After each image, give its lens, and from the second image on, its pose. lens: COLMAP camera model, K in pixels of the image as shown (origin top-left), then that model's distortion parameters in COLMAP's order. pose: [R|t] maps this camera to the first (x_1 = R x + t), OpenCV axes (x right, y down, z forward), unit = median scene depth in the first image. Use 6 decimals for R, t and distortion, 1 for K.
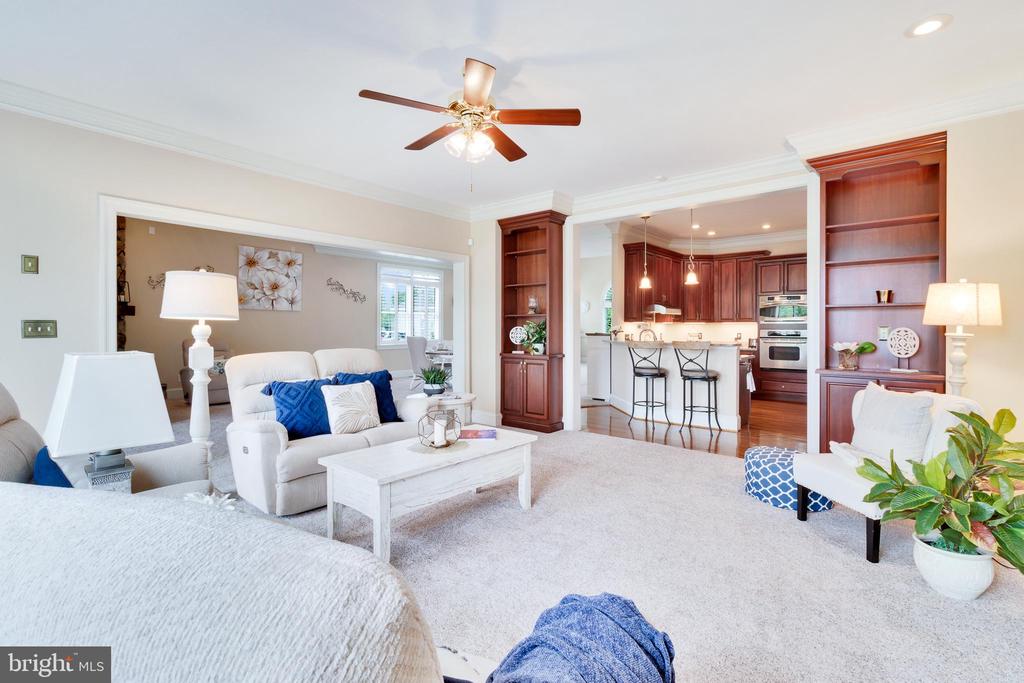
lens RADIAL K [[476.2, 0, 515.8], [0, 476.2, 330.2], [0, 0, 1]] dist [0.001456, 0.001477]
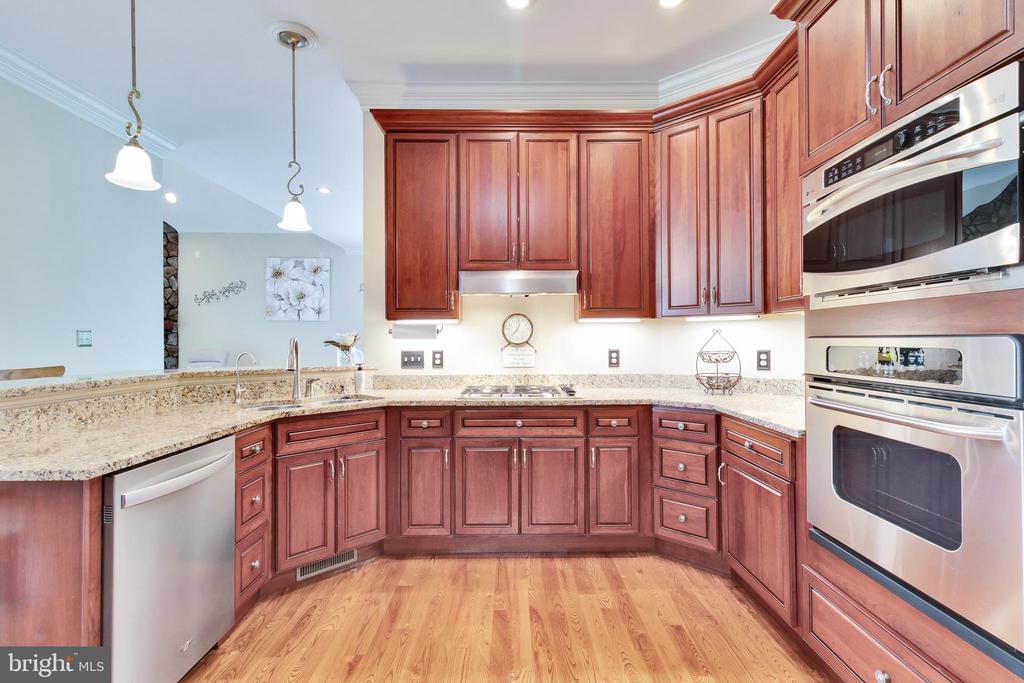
lens RADIAL K [[486.9, 0, 516.9], [0, 486.9, 339.8], [0, 0, 1]] dist [0.003004, 0.000416]
pose [[0.661620, -0.003636, -0.749830, 0.537771], [0.003195, 0.999993, -0.002030, -0.000562], [0.749832, -0.001052, 0.661627, 0.701054]]
